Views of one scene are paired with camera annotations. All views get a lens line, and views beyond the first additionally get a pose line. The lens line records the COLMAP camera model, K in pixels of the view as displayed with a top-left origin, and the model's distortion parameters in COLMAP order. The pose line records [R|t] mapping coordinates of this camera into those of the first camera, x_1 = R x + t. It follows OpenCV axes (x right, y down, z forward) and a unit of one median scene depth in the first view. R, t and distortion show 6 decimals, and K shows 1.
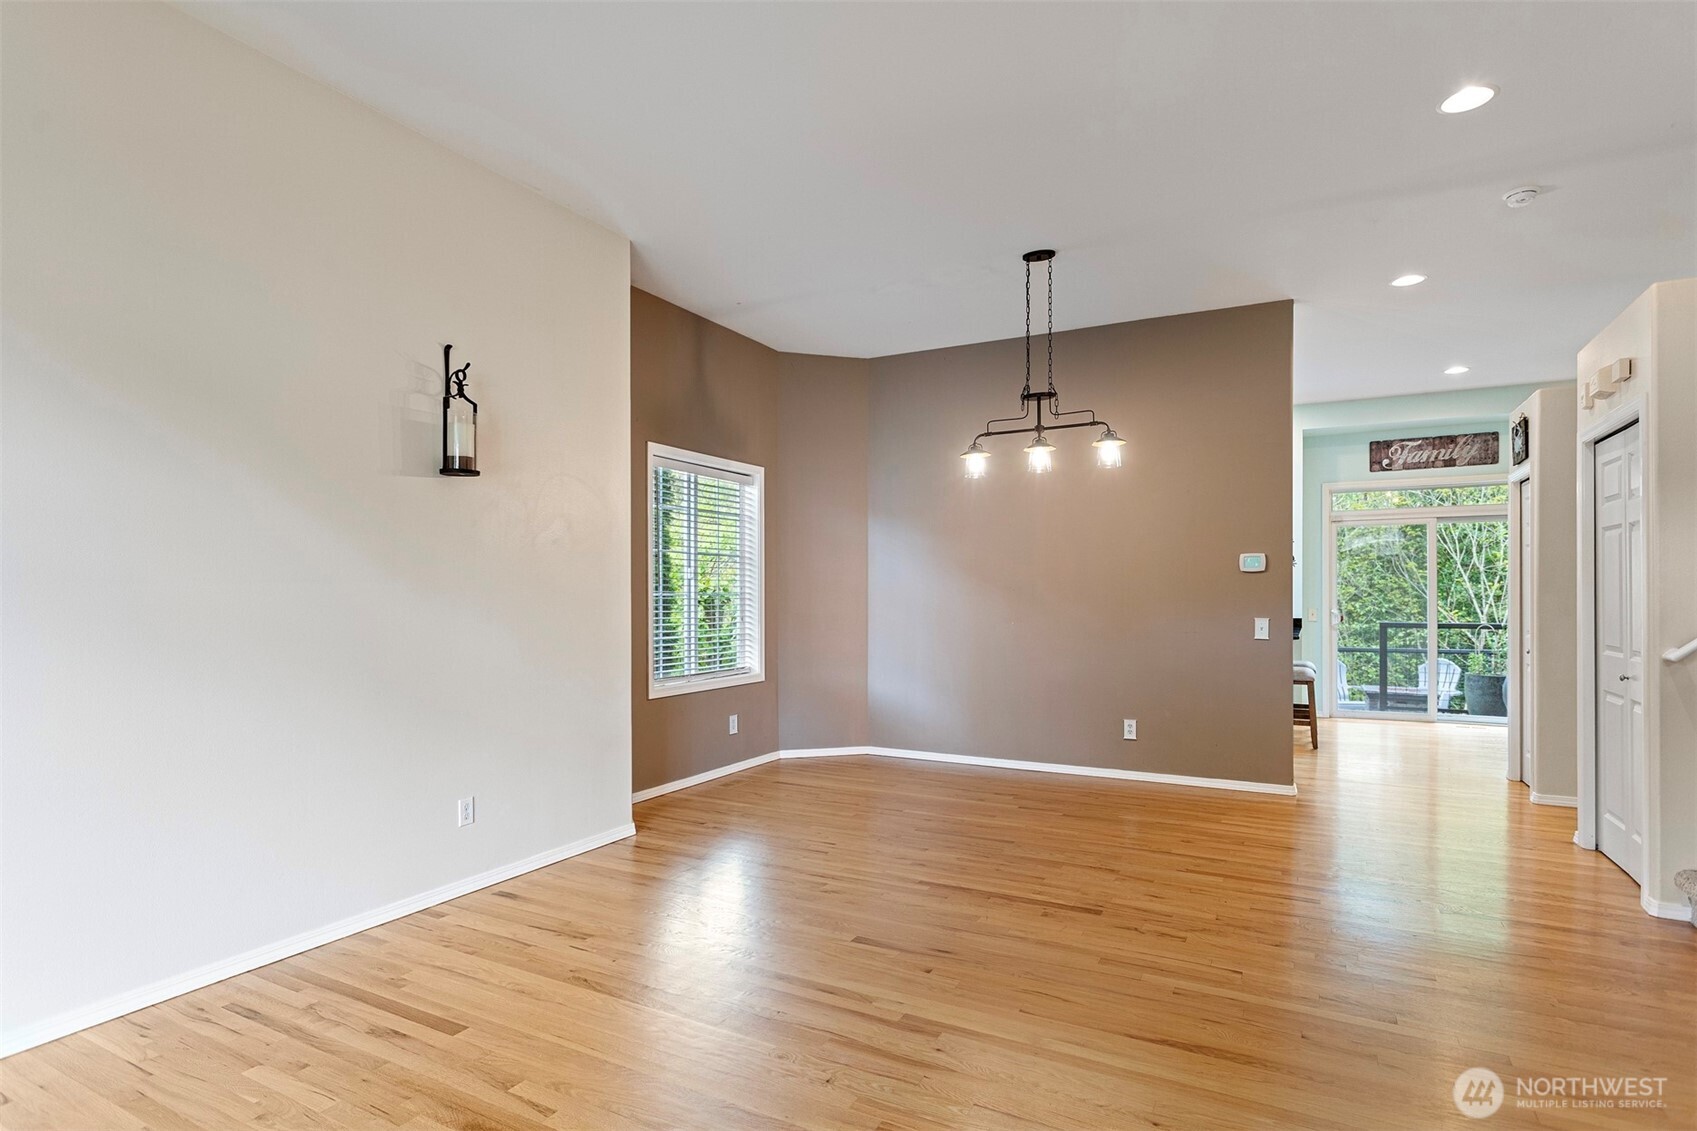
lens RADIAL K [[869.8, 0, 852.4], [0, 869.8, 597.4], [0, 0, 1]] dist [0.001295, 0.001022]
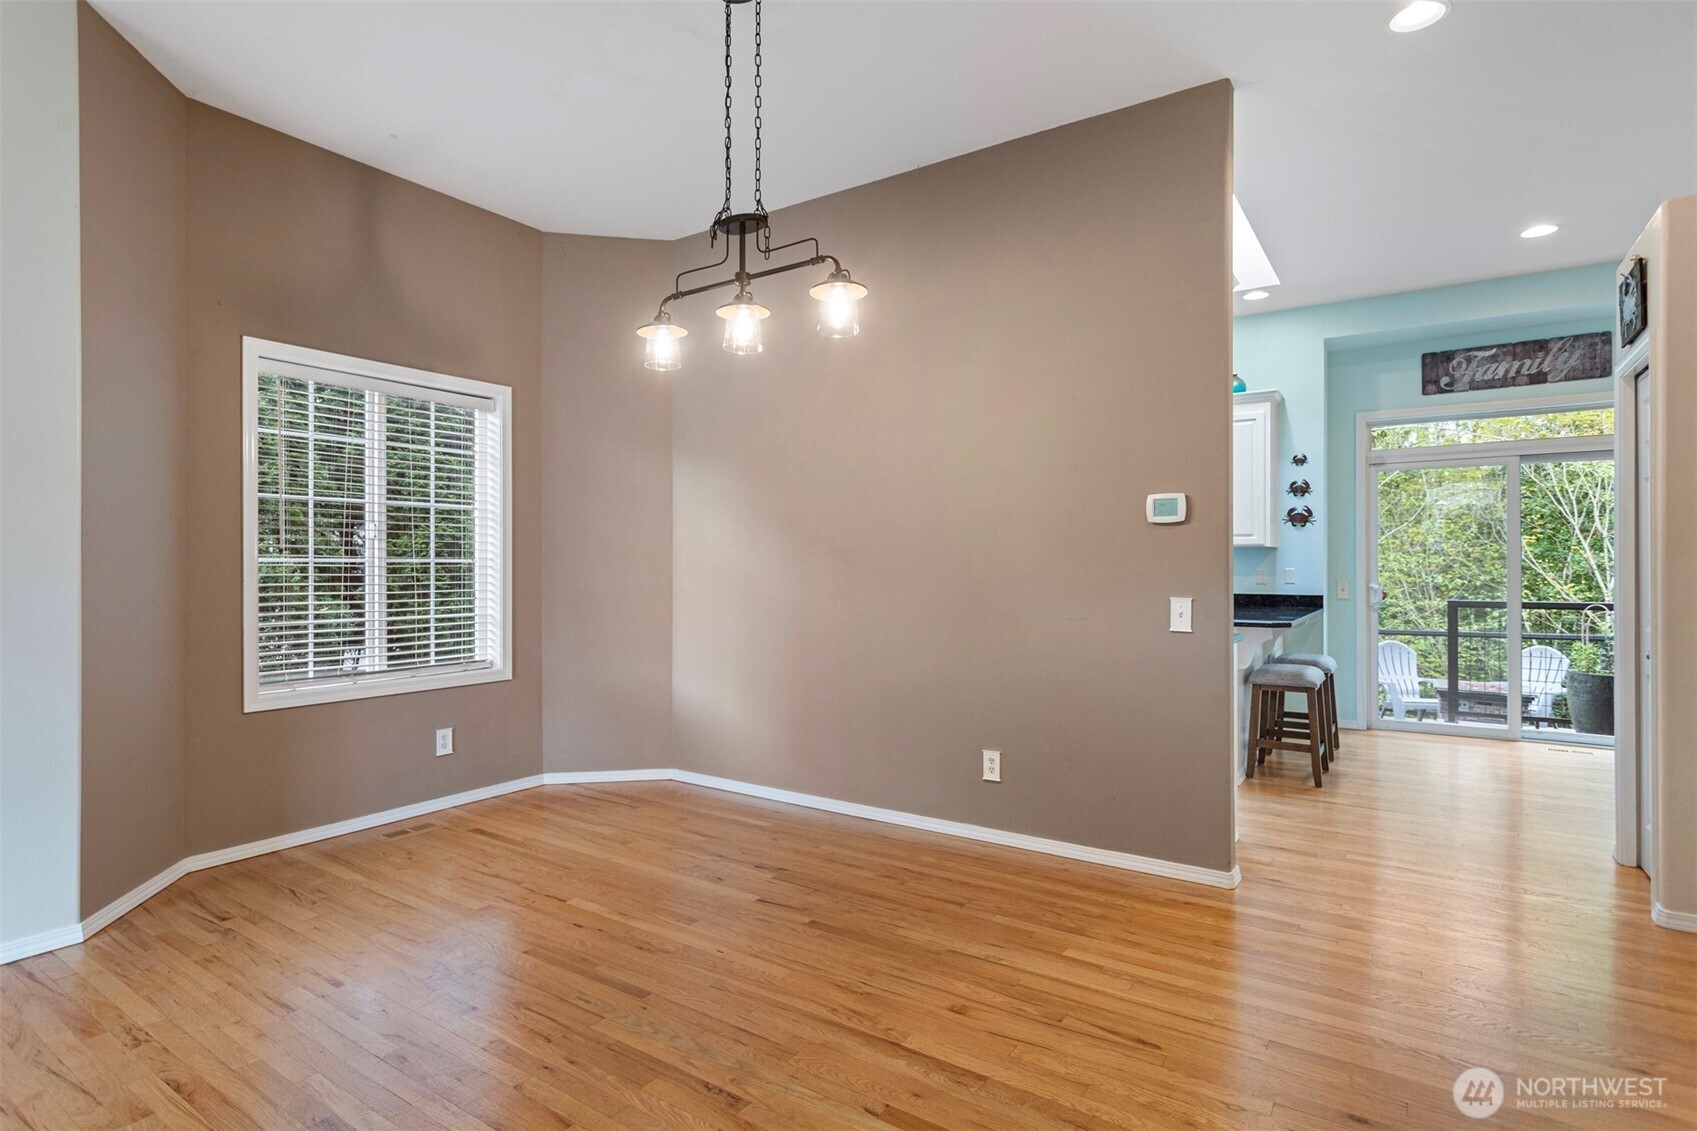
lens RADIAL K [[859.2, 0, 848.5], [0, 859.2, 565.5], [0, 0, 1]] dist [-0.000950, 0.000109]
pose [[0.994616, 0.000557, -0.103630, 0.256216], [-0.000981, 0.999991, -0.004040, 0.002935], [0.103627, 0.004120, 0.994608, 0.314618]]
